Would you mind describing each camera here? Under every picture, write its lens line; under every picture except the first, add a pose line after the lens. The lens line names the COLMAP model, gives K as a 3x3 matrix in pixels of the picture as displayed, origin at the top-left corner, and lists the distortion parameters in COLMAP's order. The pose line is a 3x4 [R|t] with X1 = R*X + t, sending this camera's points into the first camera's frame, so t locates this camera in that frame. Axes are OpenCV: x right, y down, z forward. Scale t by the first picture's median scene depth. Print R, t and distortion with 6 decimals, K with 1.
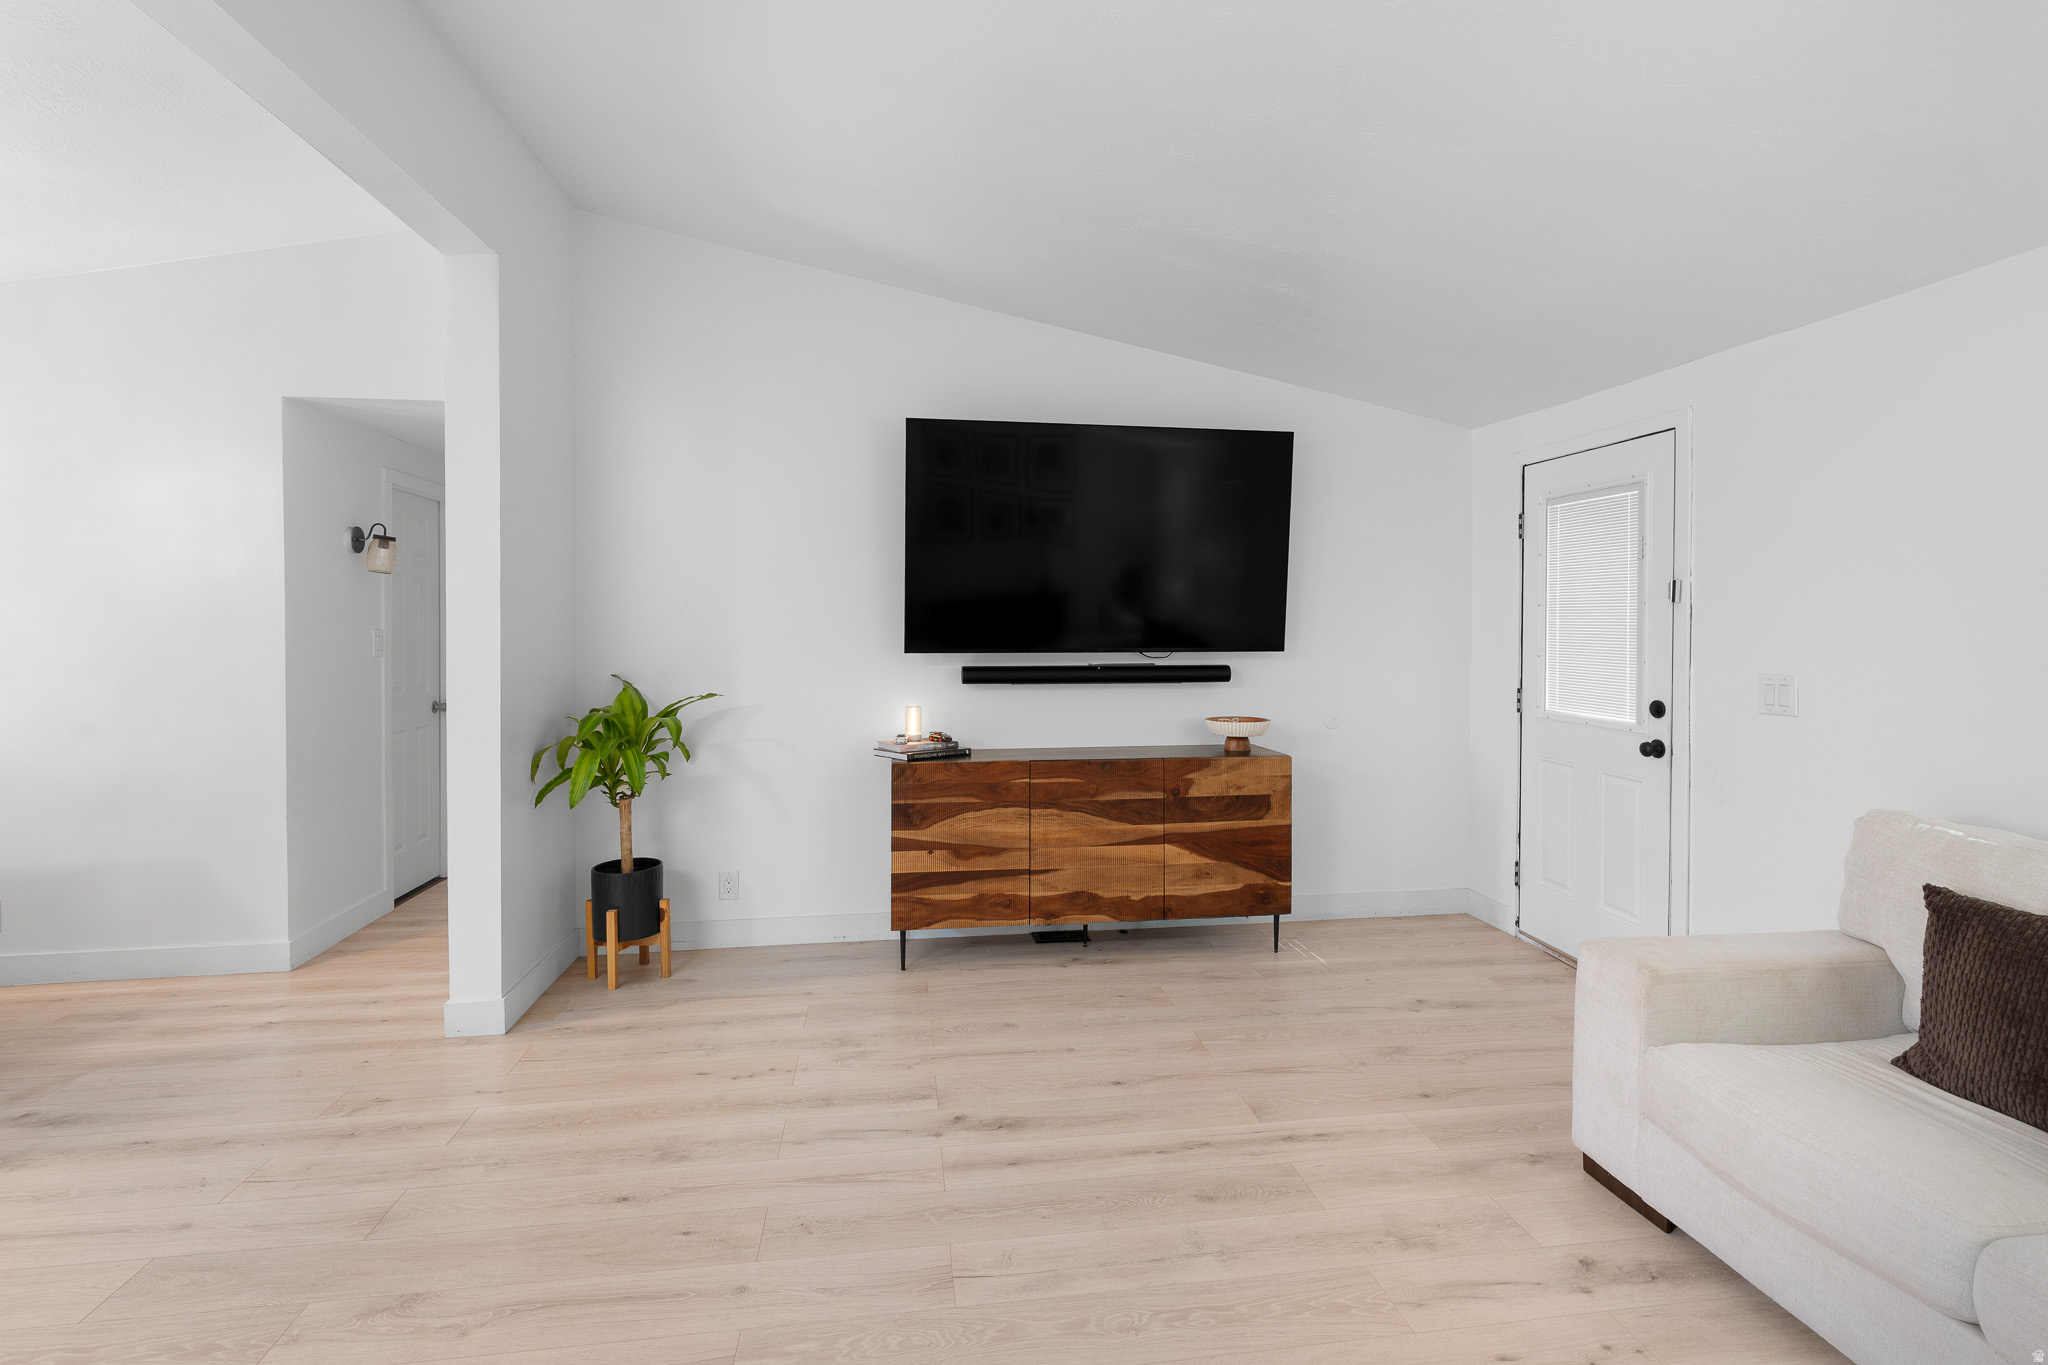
lens RADIAL K [[938.8, 0, 1028.2], [0, 938.8, 632.3], [0, 0, 1]] dist [0.000295, 0.000232]
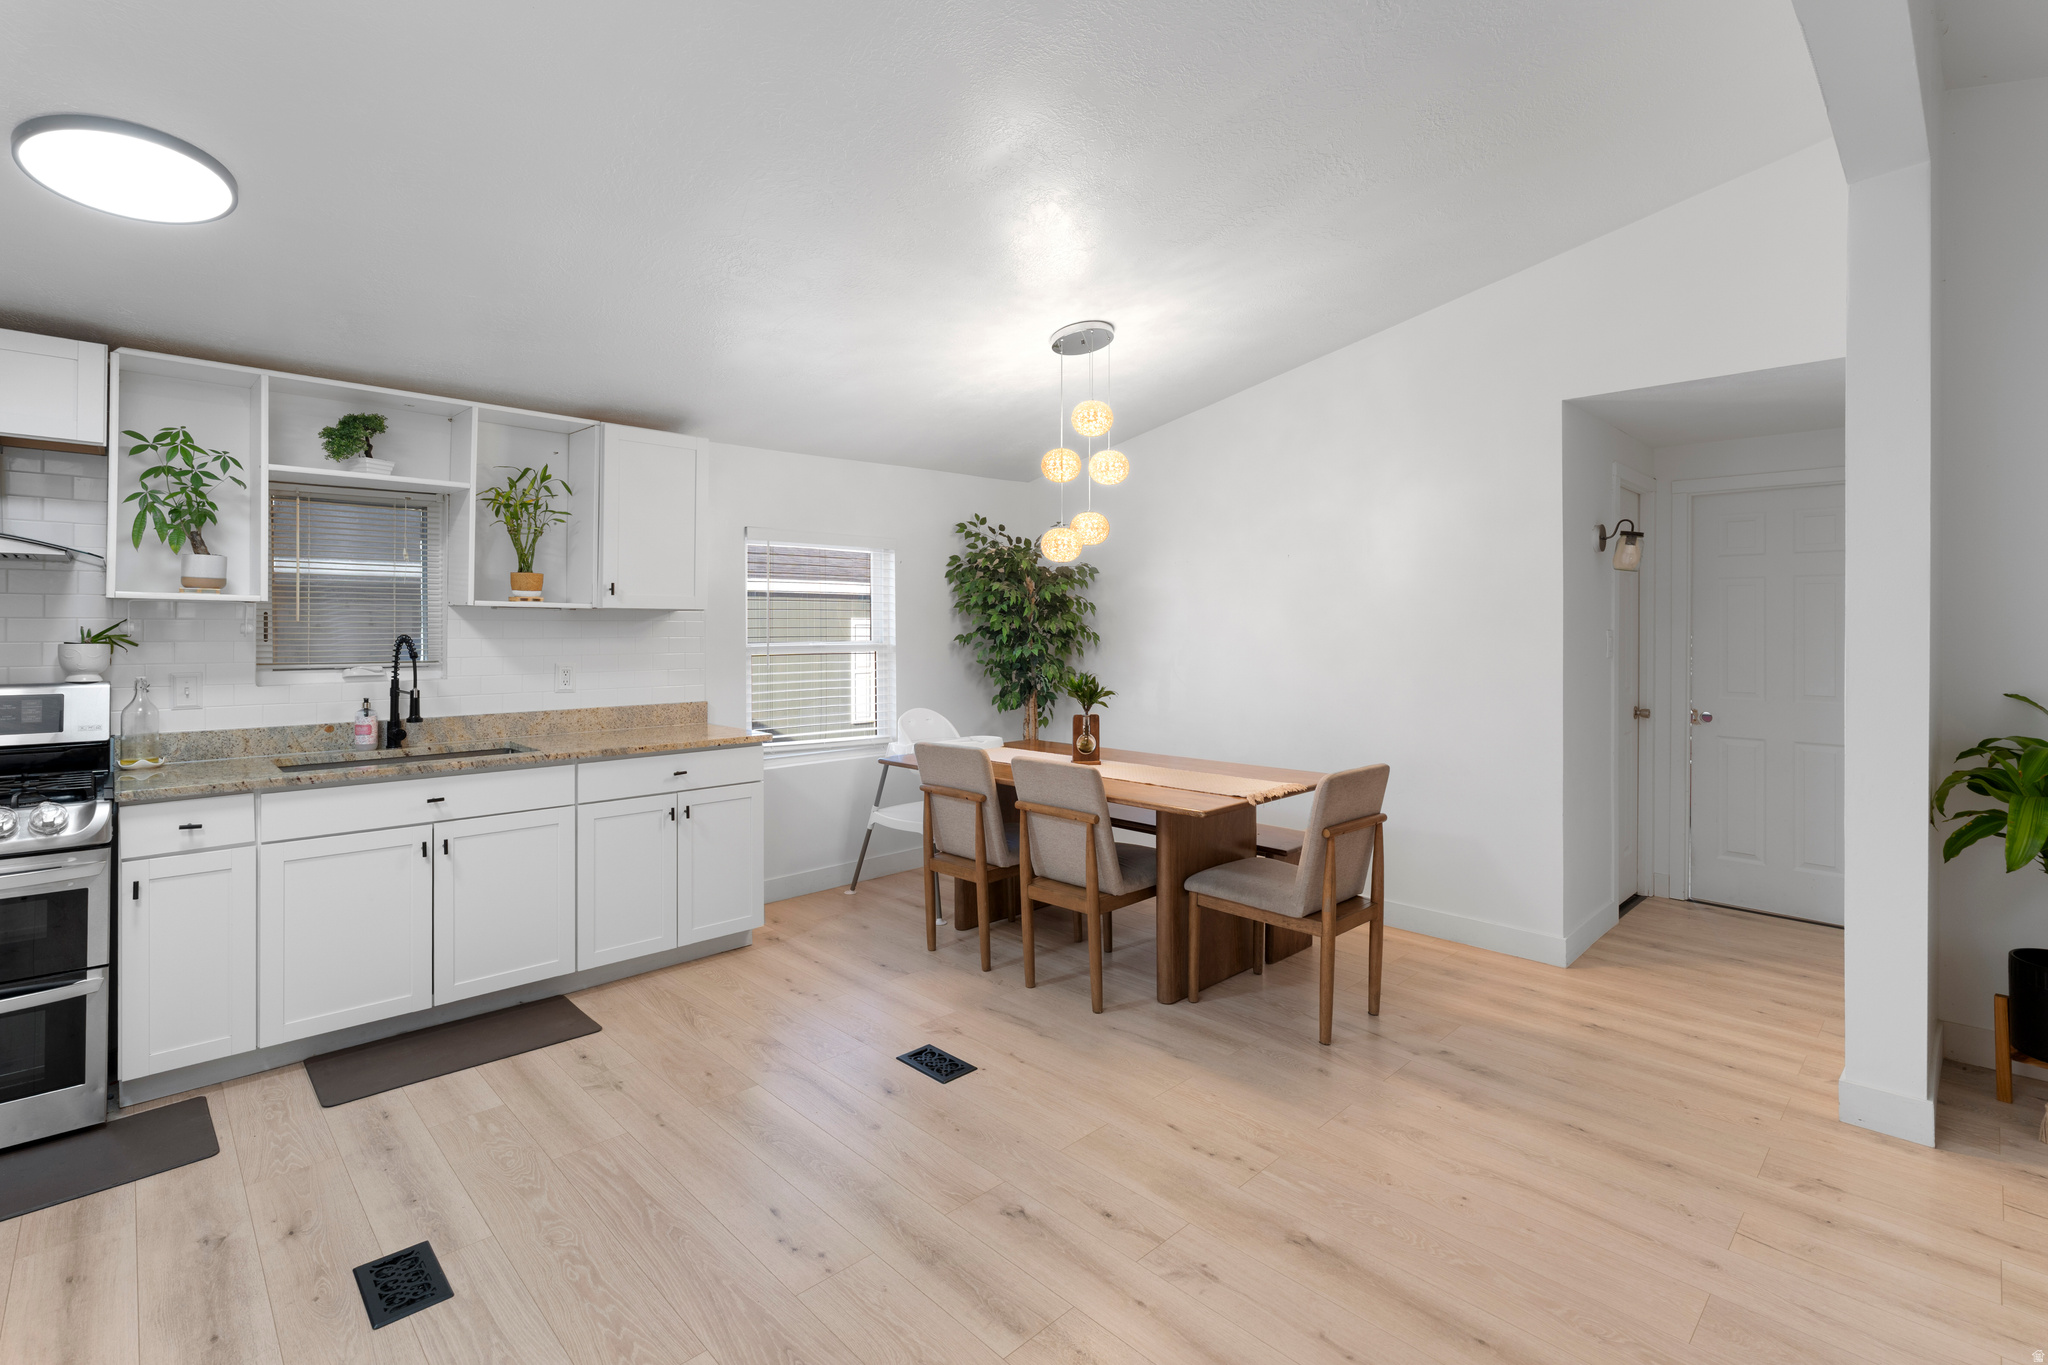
lens RADIAL K [[939.8, 0, 1026.0], [0, 939.8, 622.7], [0, 0, 1]] dist [-0.001598, -0.000374]
pose [[0.590230, 0.002271, -0.807232, -0.318164], [-0.010142, 0.999938, -0.004602, 0.000495], [0.807172, 0.010903, 0.590216, -0.067637]]
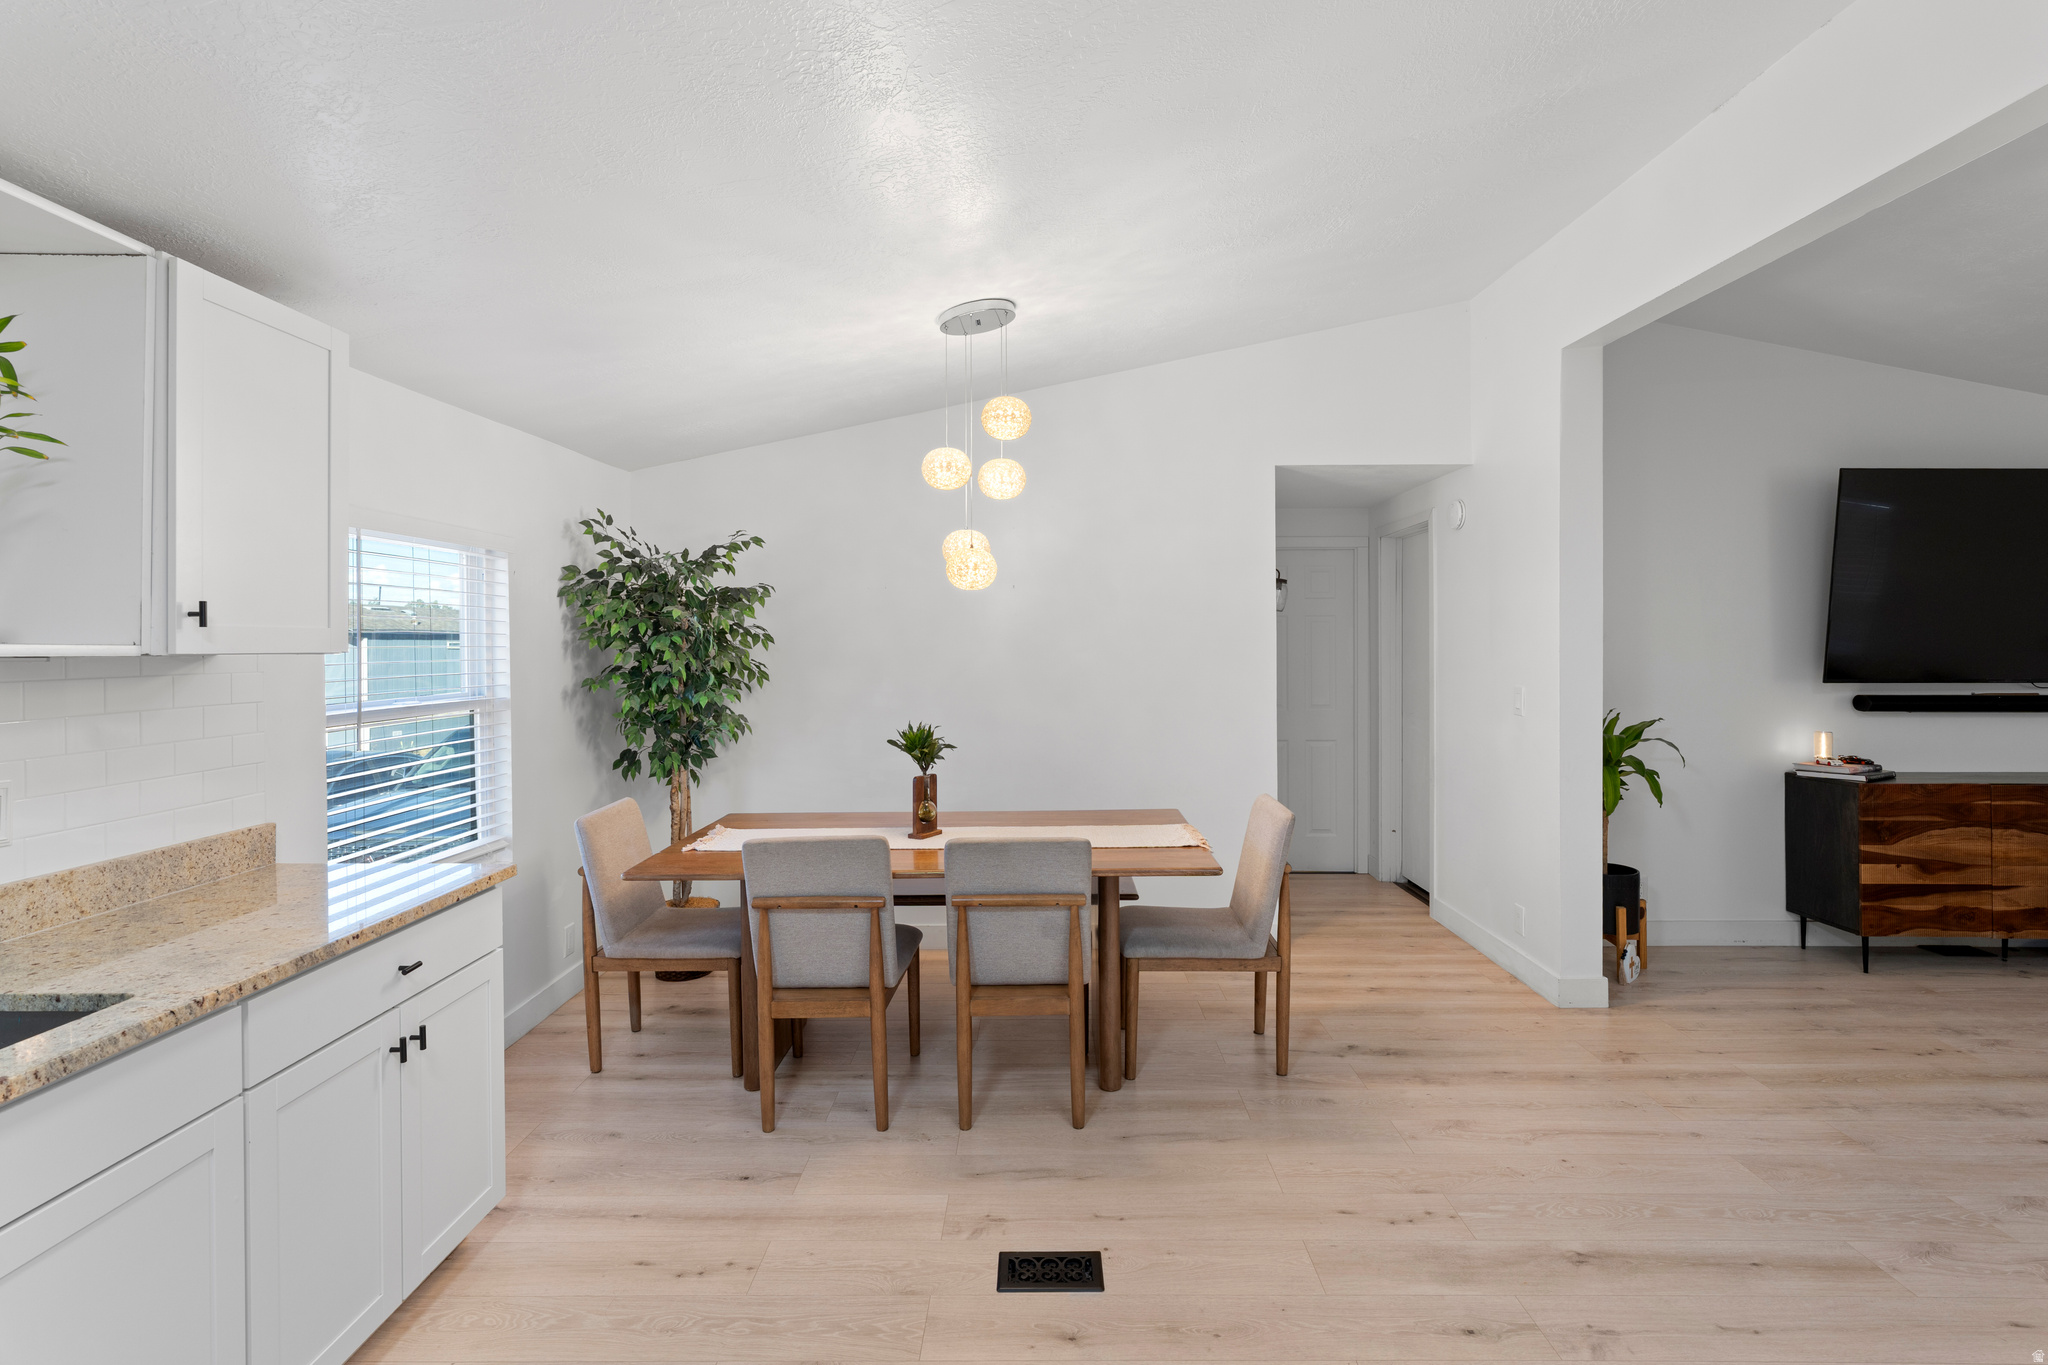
lens RADIAL K [[950.6, 0, 1024.3], [0, 950.6, 648.7], [0, 0, 1]] dist [-0.005258, 0.000487]
pose [[0.987682, -0.001219, -0.156470, -0.929827], [0.001022, 0.999999, -0.001338, -0.017717], [0.156472, 0.001162, 0.987682, -0.244808]]
